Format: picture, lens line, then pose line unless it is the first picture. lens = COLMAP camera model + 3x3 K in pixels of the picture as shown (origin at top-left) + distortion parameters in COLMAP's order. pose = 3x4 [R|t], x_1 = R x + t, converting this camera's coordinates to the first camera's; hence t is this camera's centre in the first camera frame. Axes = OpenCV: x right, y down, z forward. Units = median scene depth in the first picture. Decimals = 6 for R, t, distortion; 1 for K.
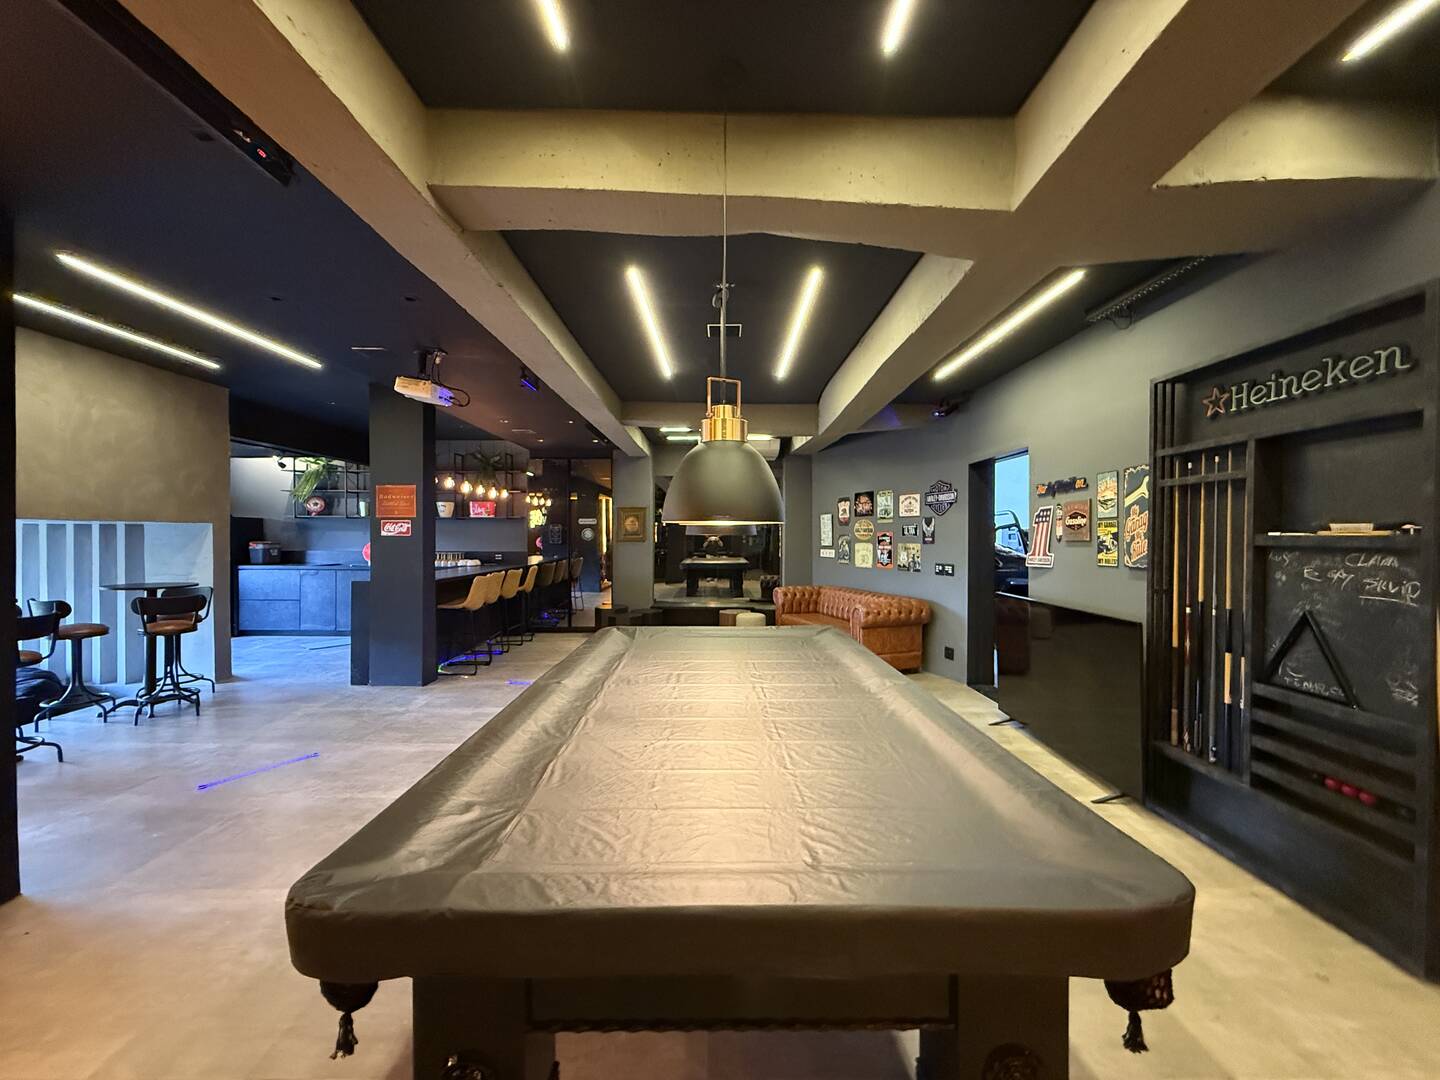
lens RADIAL K [[586.1, 0, 720.0], [0, 586.1, 540.0], [0, 0, 1]] dist [-0.000892, 0.000008]
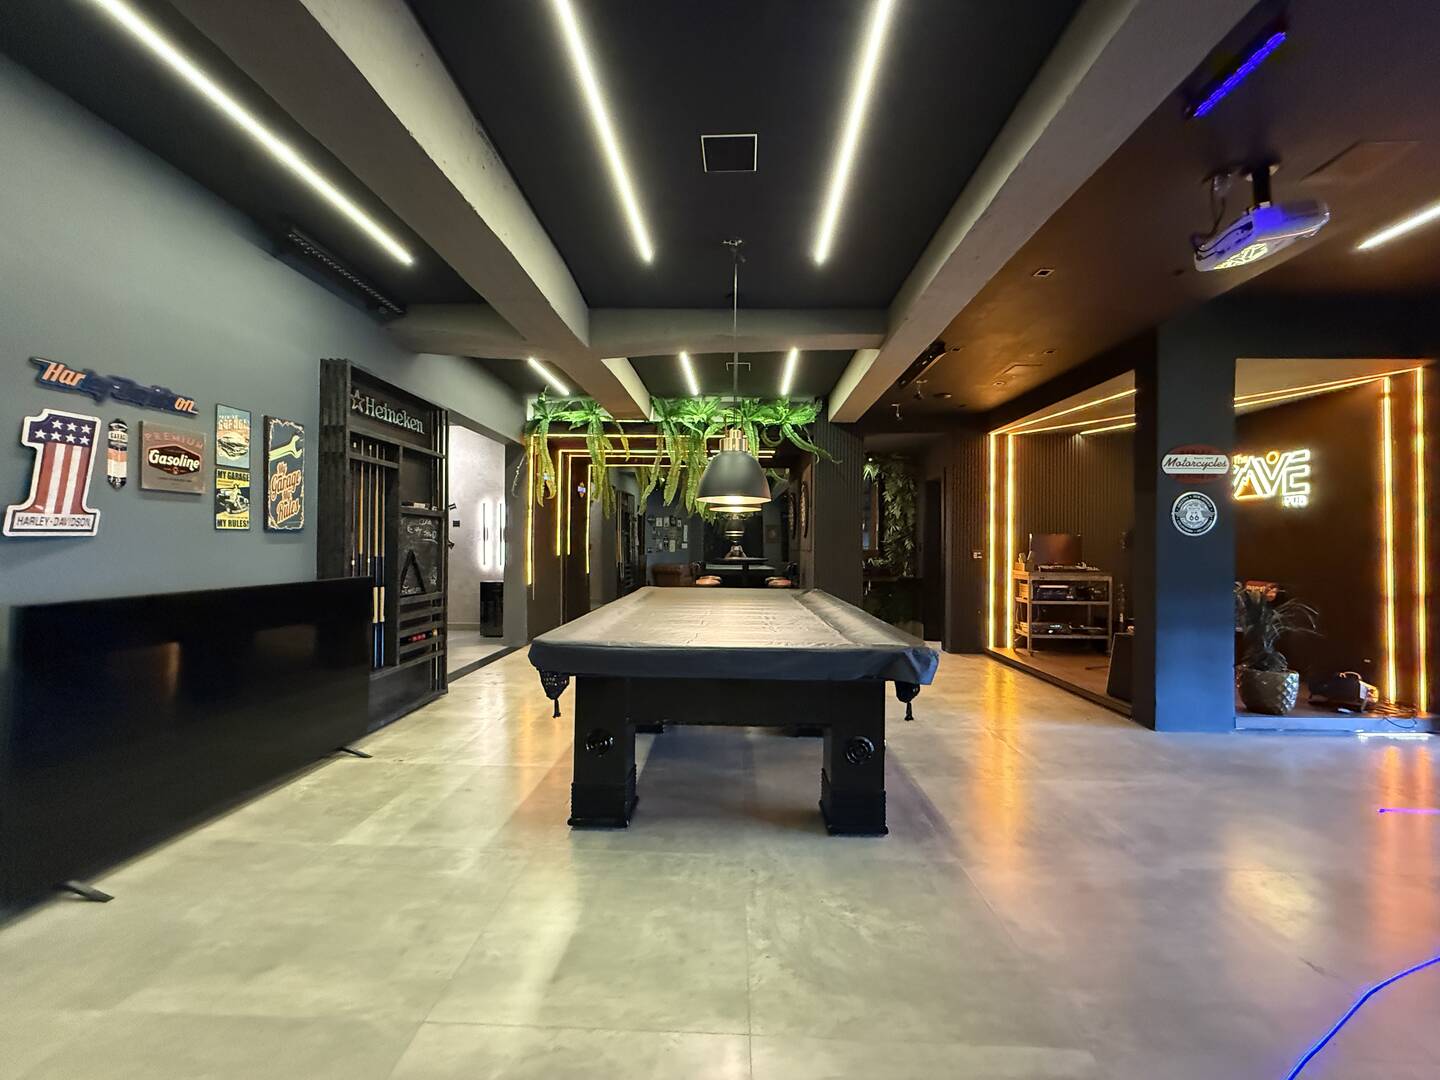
lens RADIAL K [[586.1, 0, 720.0], [0, 586.1, 540.0], [0, 0, 1]] dist [-0.000892, 0.000008]
pose [[-0.999328, -0.011428, 0.034824, -0.009200], [-0.011498, 0.999932, -0.001824, 0.057818], [-0.034801, -0.002223, -0.999392, 1.931322]]
